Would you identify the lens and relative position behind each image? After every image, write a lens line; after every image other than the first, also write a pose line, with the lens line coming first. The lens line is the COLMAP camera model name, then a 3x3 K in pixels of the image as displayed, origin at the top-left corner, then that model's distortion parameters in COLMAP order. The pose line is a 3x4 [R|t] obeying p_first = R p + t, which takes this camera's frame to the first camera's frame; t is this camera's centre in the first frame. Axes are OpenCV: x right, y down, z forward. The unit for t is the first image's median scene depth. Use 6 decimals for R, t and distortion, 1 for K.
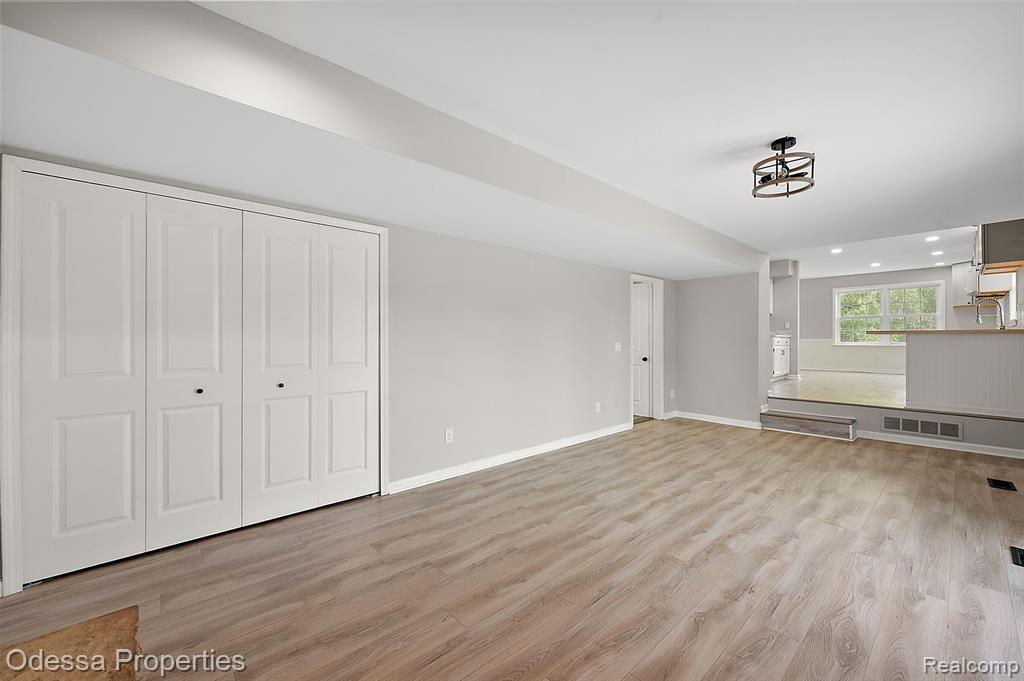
lens RADIAL K [[409.1, 0, 509.8], [0, 409.1, 337.5], [0, 0, 1]] dist [-0.003962, 0.001494]
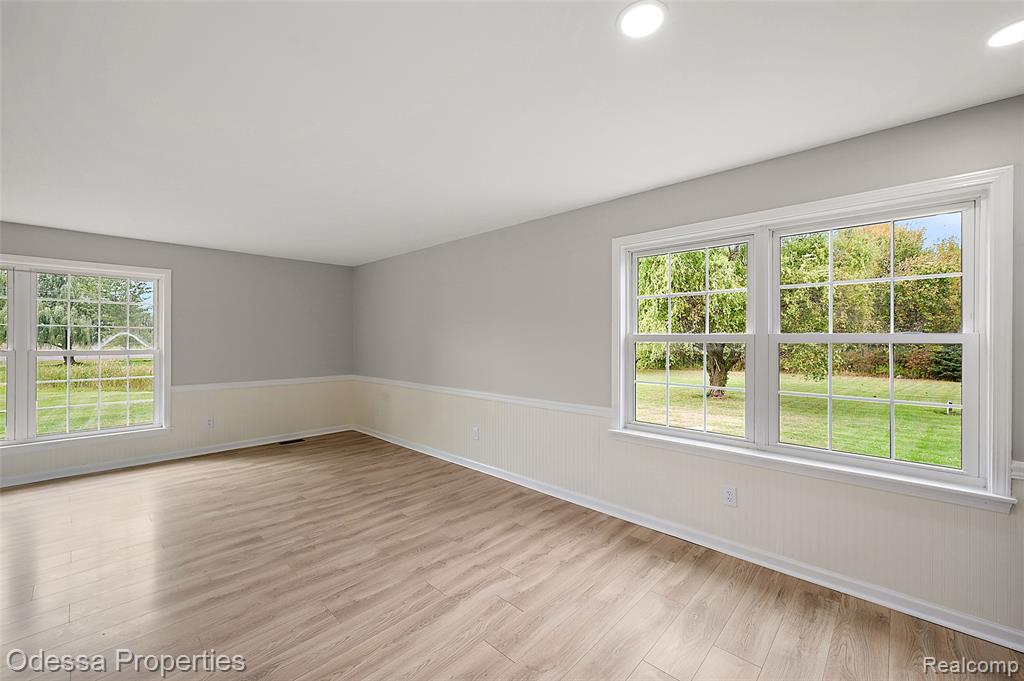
lens RADIAL K [[409.1, 0, 513.5], [0, 409.1, 338.3], [0, 0, 1]] dist [-0.003962, 0.001494]
pose [[0.996670, 0.003527, 0.081466, 2.285955], [-0.003903, 0.999982, 0.004460, -0.166734], [-0.081449, -0.004763, 0.996666, 2.320515]]
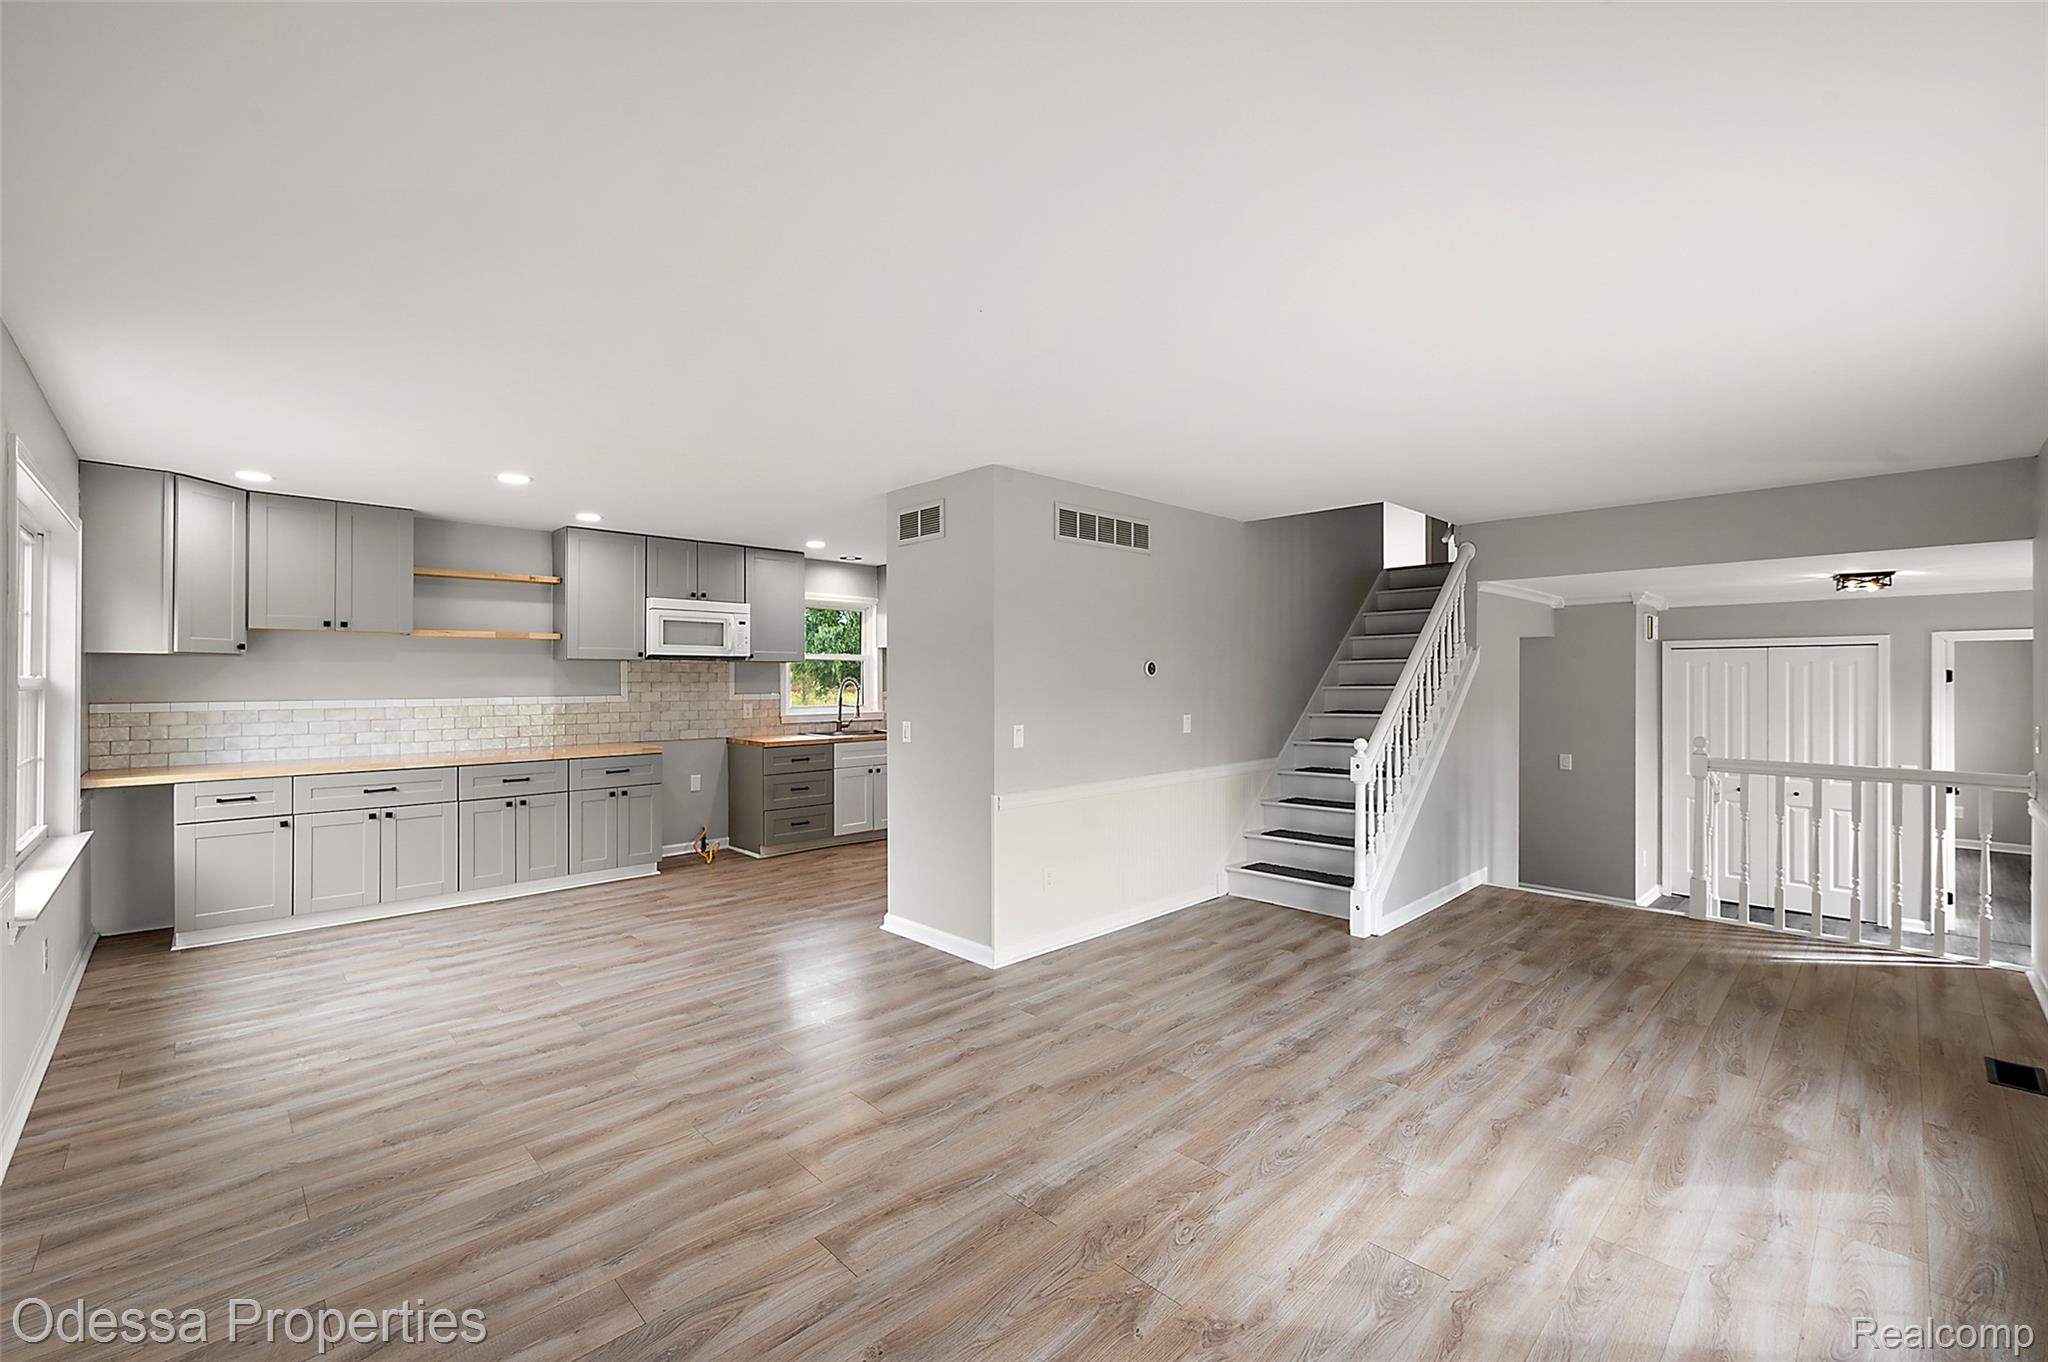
lens RADIAL K [[844.4, 0, 1023.5], [0, 844.4, 680.5], [0, 0, 1]] dist [-0.002414, 0.000117]
pose [[-0.999382, 0.000013, -0.035142, 1.686908], [0.000075, 0.999998, -0.001766, -0.163562], [0.035142, -0.001768, -0.999381, 4.110891]]
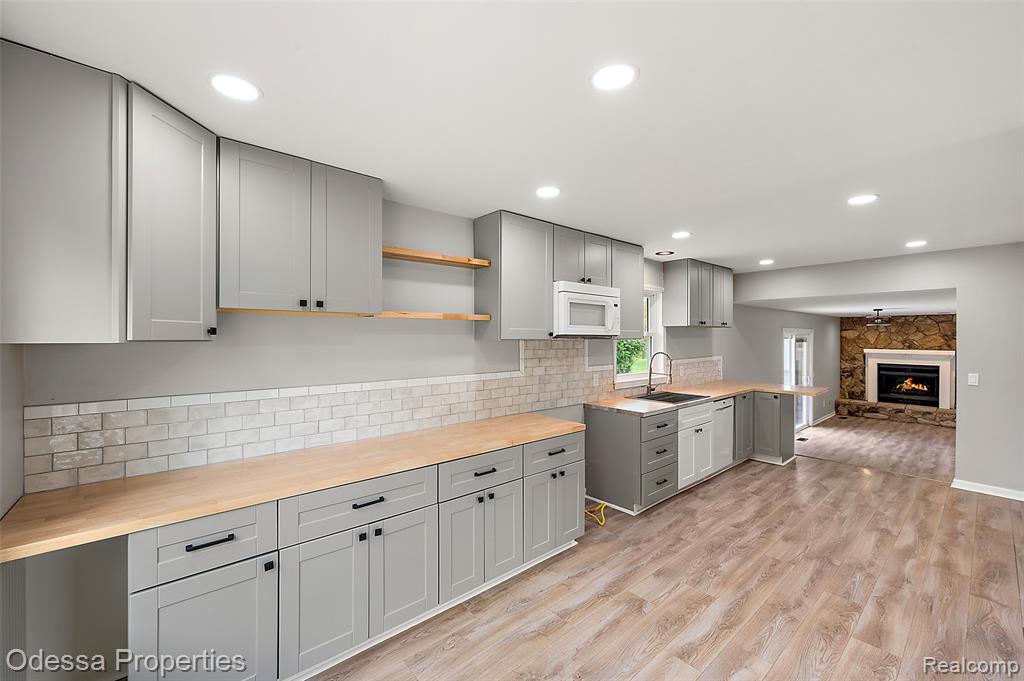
lens RADIAL K [[409.1, 0, 512.1], [0, 409.1, 339.9], [0, 0, 1]] dist [-0.003962, 0.001494]
pose [[-0.999651, 0.002510, 0.026295, 2.550306], [0.002467, 0.999996, -0.001656, -0.210480], [-0.026299, -0.001591, -0.999653, 3.167012]]
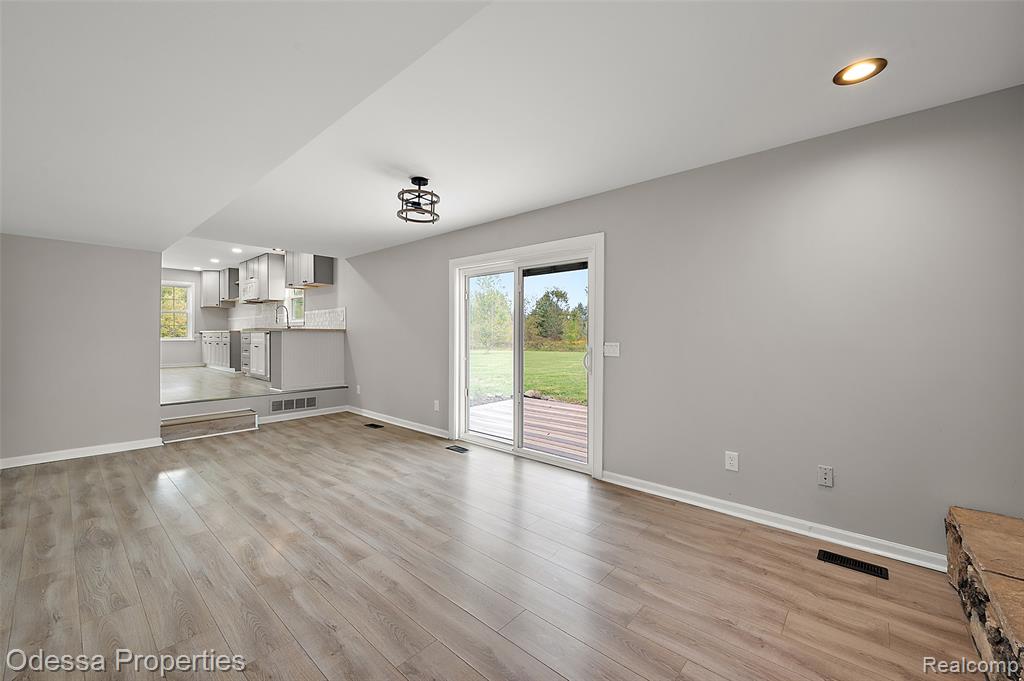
lens RADIAL K [[409.1, 0, 509.1], [0, 409.1, 335.1], [0, 0, 1]] dist [-0.003962, 0.001494]
pose [[-0.108070, -0.001033, 0.994143, -0.479514], [-0.007850, 0.999969, 0.000186, -0.002782], [-0.994112, -0.007784, -0.108074, 0.680149]]
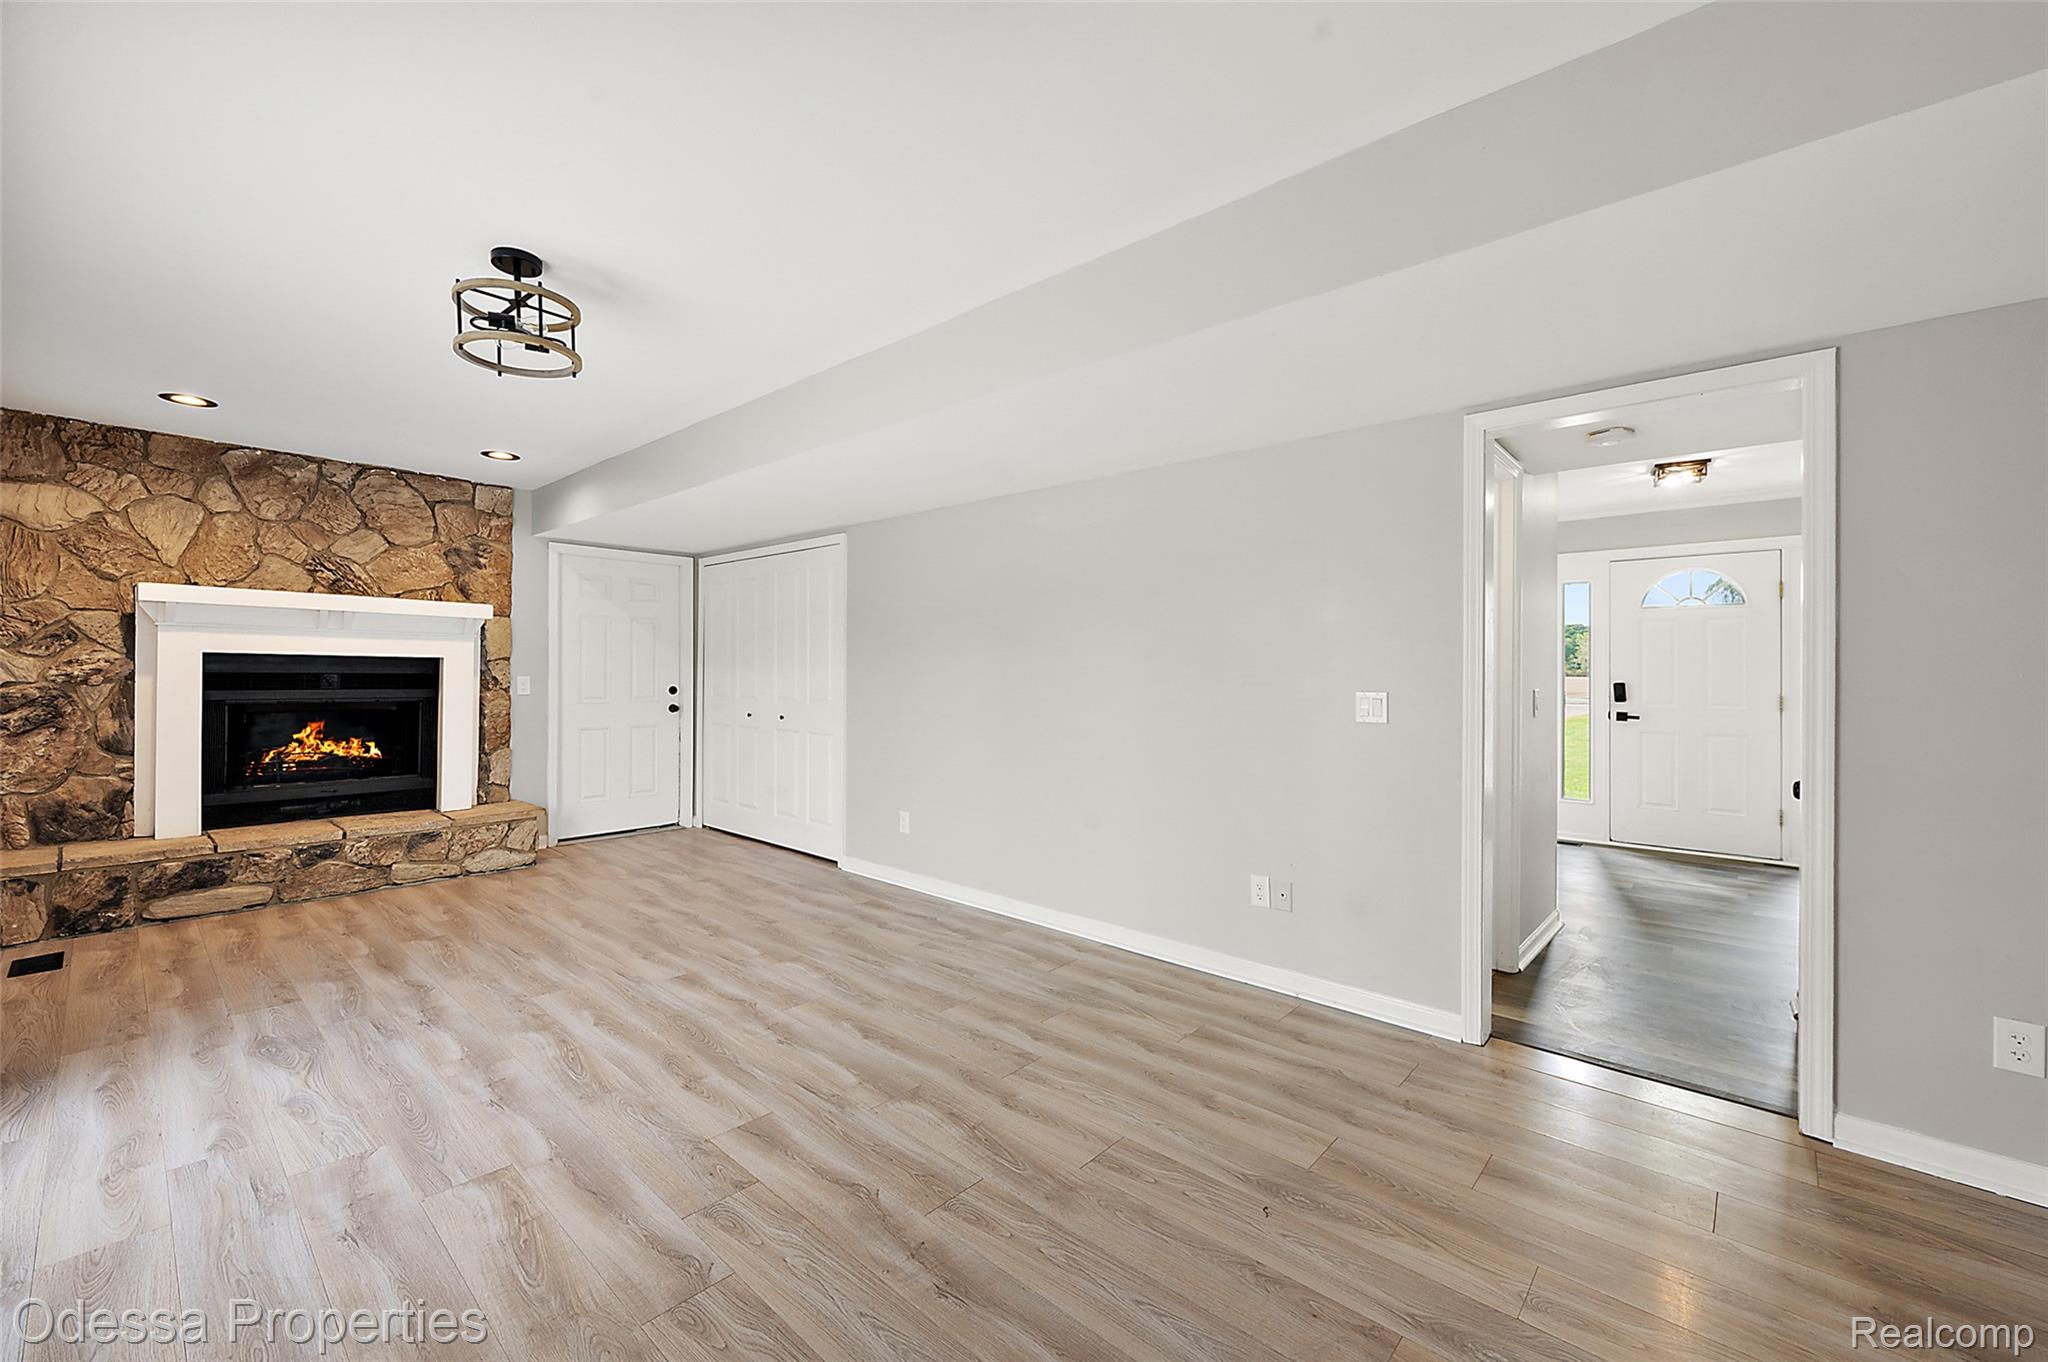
lens RADIAL K [[818.1, 0, 1012.8], [0, 818.1, 669.5], [0, 0, 1]] dist [-0.003962, 0.001494]
pose [[0.101235, -0.003416, -0.994857, 1.317629], [-0.002694, 0.999989, -0.003708, -0.000767], [0.994859, 0.003056, 0.101224, 1.165961]]
